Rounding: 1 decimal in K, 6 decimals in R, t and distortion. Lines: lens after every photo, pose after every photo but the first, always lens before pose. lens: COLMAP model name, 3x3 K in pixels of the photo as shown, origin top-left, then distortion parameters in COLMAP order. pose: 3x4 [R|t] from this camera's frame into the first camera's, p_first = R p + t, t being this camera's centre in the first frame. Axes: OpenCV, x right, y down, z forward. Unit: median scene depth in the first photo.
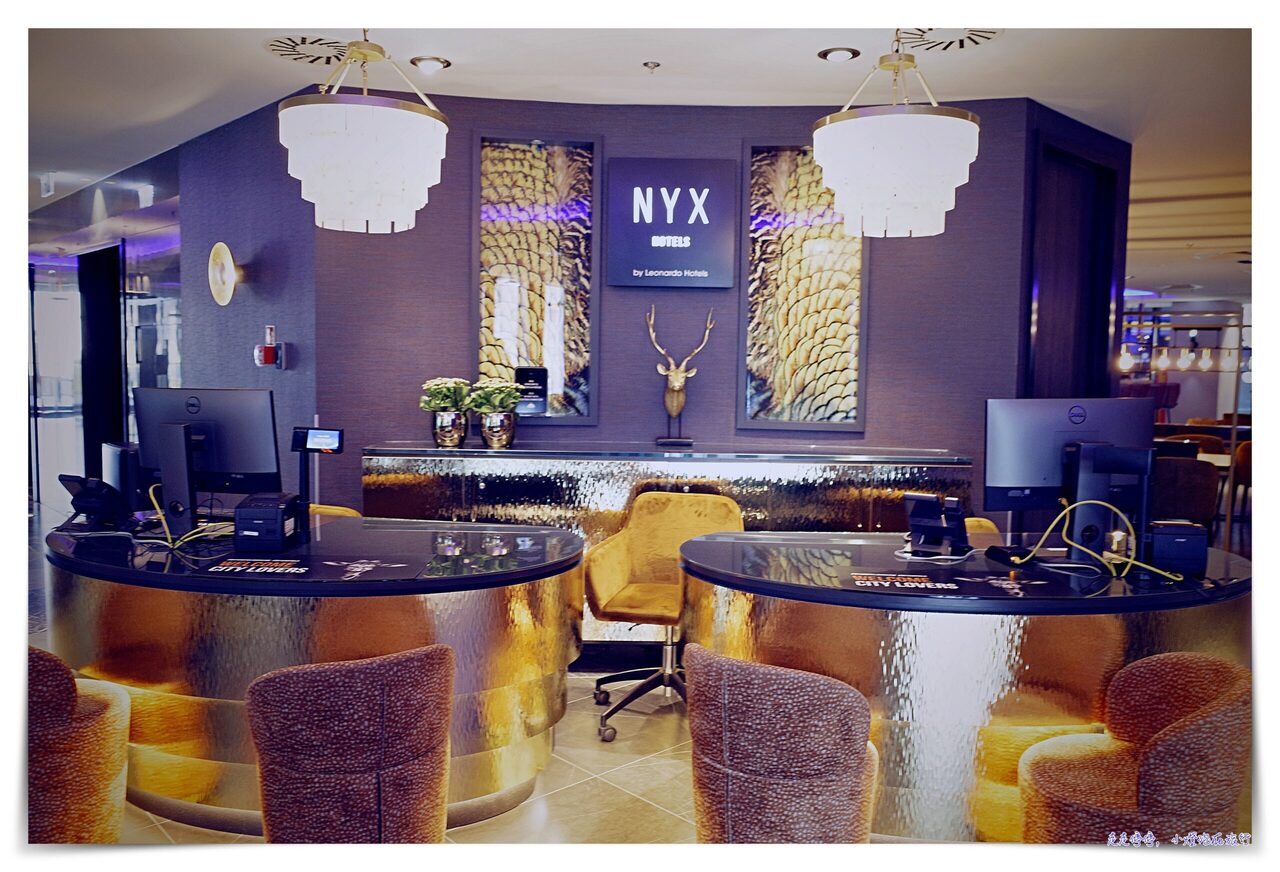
lens RADIAL K [[966.1, 0, 645.6], [0, 966.1, 432.4], [0, 0, 1]] dist [-0.047548, 0.036370]
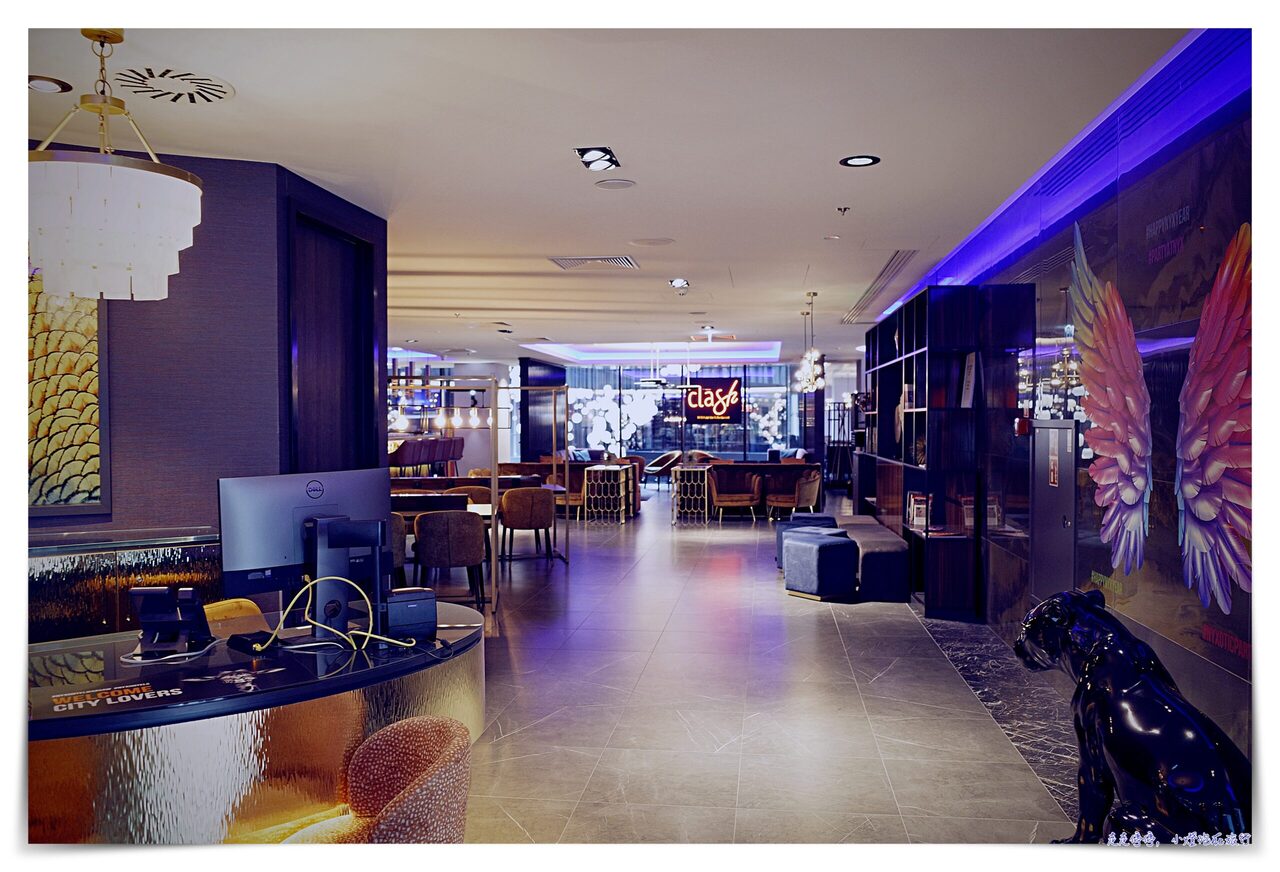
lens RADIAL K [[966.1, 0, 638.4], [0, 966.1, 441.2], [0, 0, 1]] dist [-0.047548, 0.036370]
pose [[0.781900, -0.033586, 0.622499, 0.085474], [0.063670, 0.997628, -0.026149, -0.018174], [-0.620145, 0.060080, 0.782184, 0.013989]]
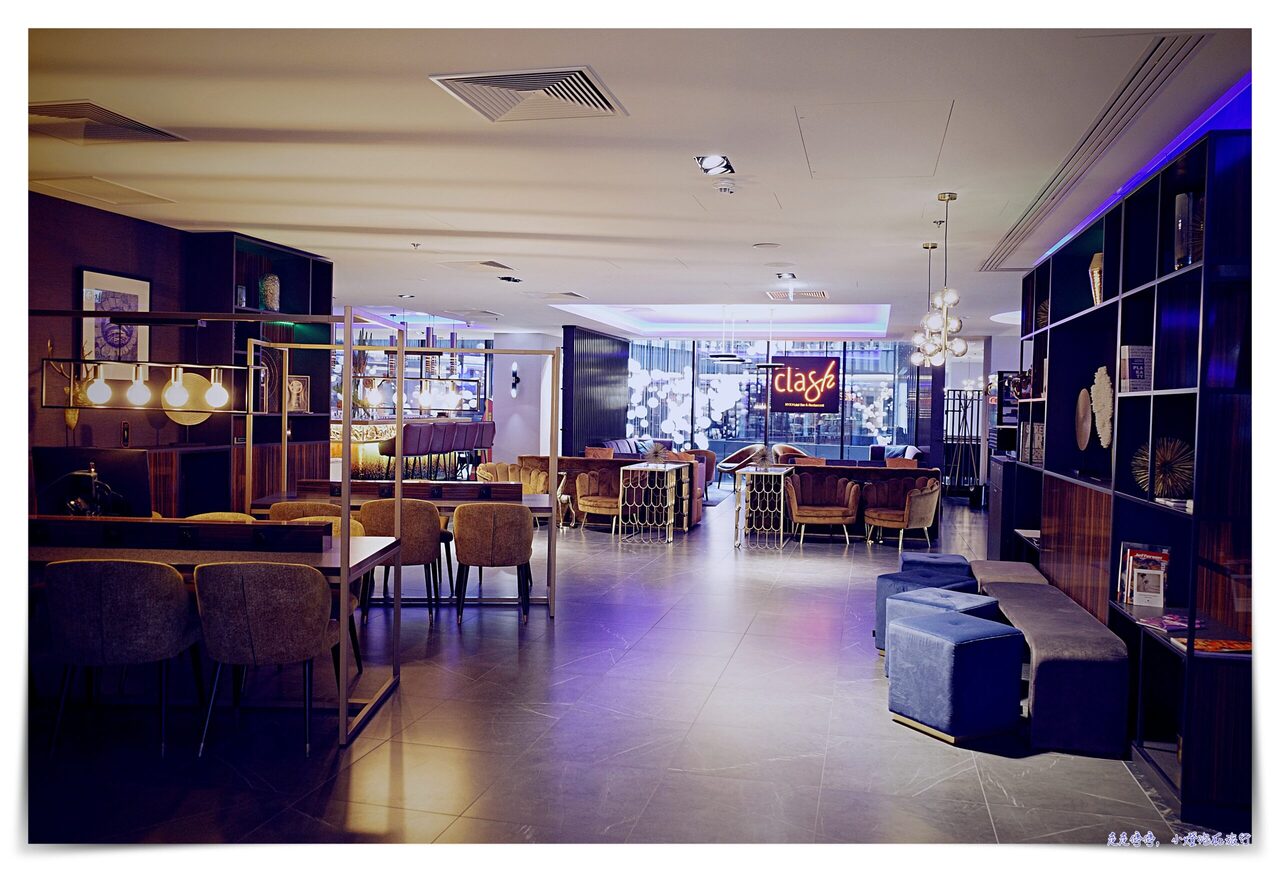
lens RADIAL K [[966.1, 0, 644.7], [0, 966.1, 427.4], [0, 0, 1]] dist [-0.047548, 0.036370]
pose [[0.840123, -0.012804, 0.542245, 0.647186], [0.035458, 0.998879, -0.031349, -0.043335], [-0.541236, 0.045564, 0.839635, 0.541726]]
